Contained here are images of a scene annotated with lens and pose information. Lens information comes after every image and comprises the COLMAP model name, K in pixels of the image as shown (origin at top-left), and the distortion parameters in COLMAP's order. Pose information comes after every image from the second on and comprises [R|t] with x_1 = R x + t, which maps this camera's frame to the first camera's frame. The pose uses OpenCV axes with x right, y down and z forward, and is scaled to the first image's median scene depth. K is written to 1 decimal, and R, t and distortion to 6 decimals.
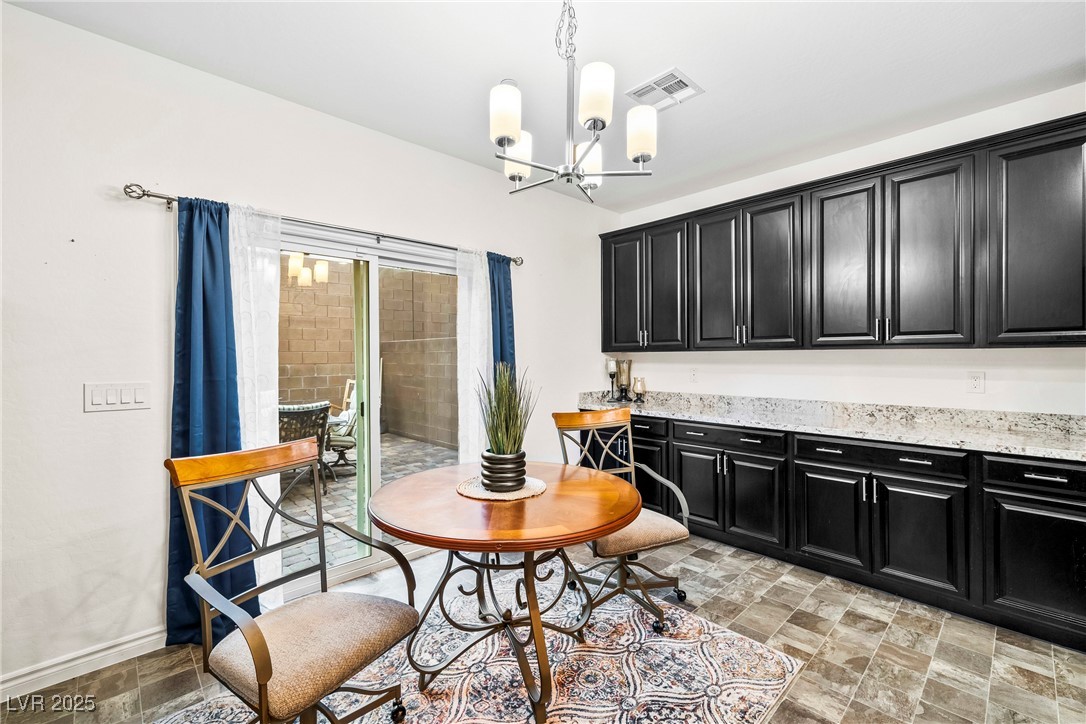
lens RADIAL K [[456.7, 0, 541.0], [0, 456.7, 358.3], [0, 0, 1]] dist [-0.000738, -0.000522]
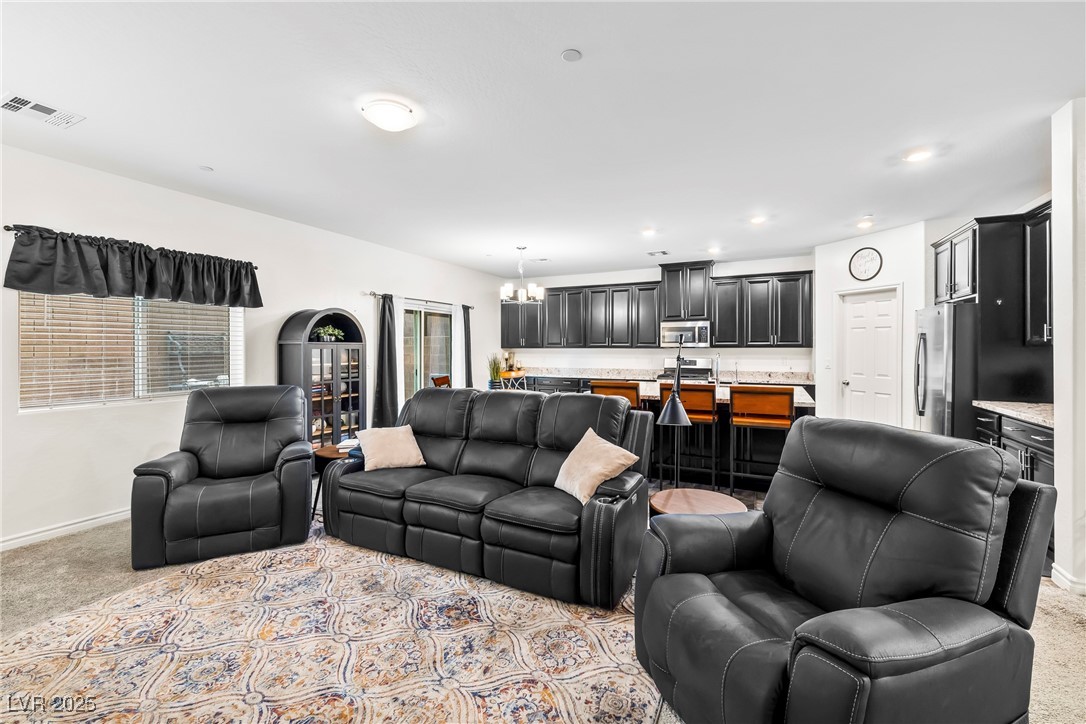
lens RADIAL K [[459.7, 0, 541.9], [0, 459.7, 352.0], [0, 0, 1]] dist [0.000371, -0.000048]
pose [[0.936036, 0.003126, 0.351890, -0.700473], [-0.004116, 0.999989, 0.002063, -0.002748], [-0.351880, -0.003379, 0.936039, -1.649283]]
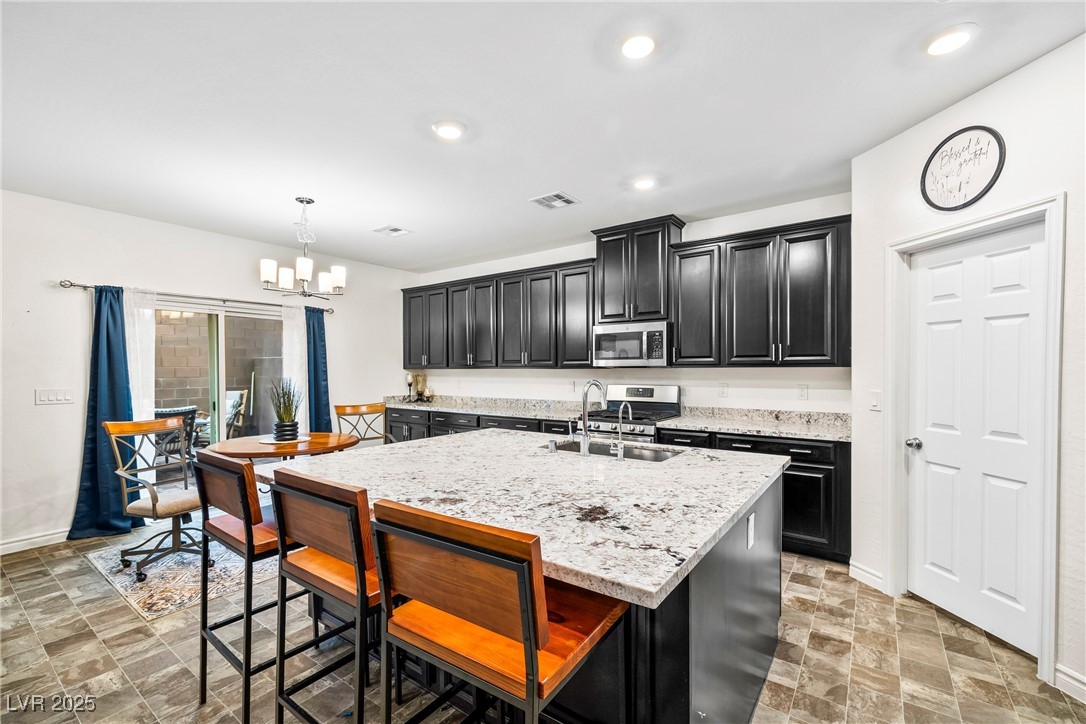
lens RADIAL K [[462.3, 0, 542.3], [0, 462.3, 375.1], [0, 0, 1]] dist [-0.000122, -0.000735]
pose [[0.982050, -0.002335, 0.188607, 0.487500], [-0.000012, 0.999923, 0.012443, -0.020015], [-0.188622, -0.012222, 0.981974, -0.913213]]
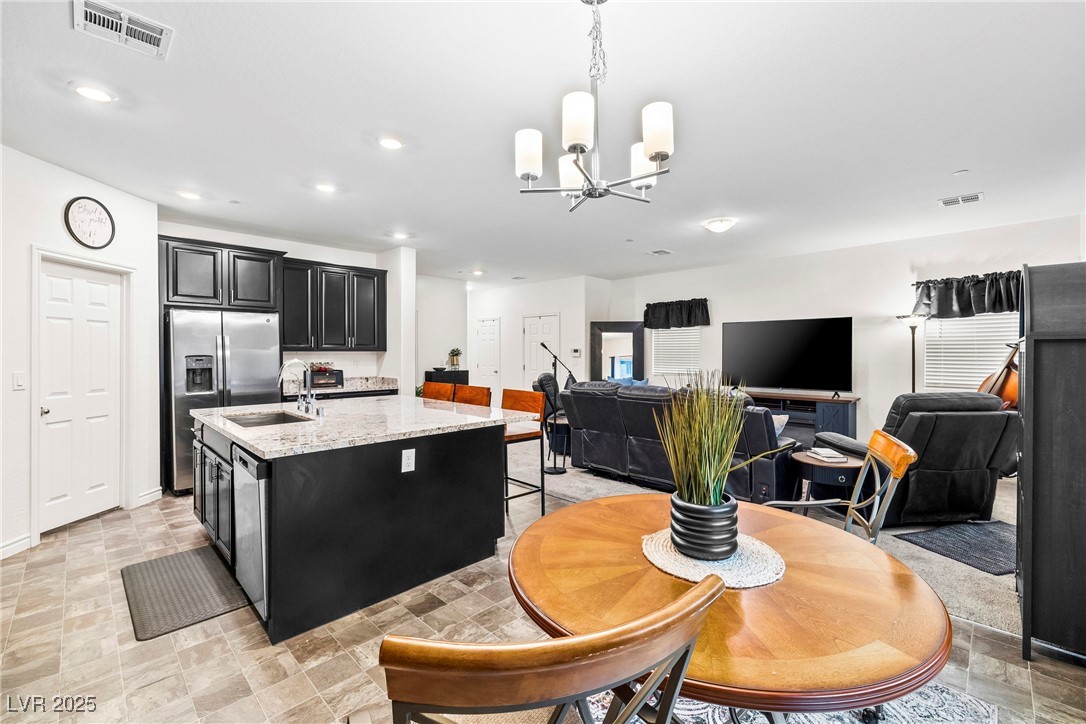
lens RADIAL K [[469.2, 0, 543.0], [0, 469.2, 362.0], [0, 0, 1]] dist [-0.001815, -0.000336]
pose [[-0.999295, -0.001176, -0.037519, 0.140164], [-0.002342, 0.999515, 0.031042, -0.037358], [0.037464, 0.031108, -0.998814, 1.342683]]
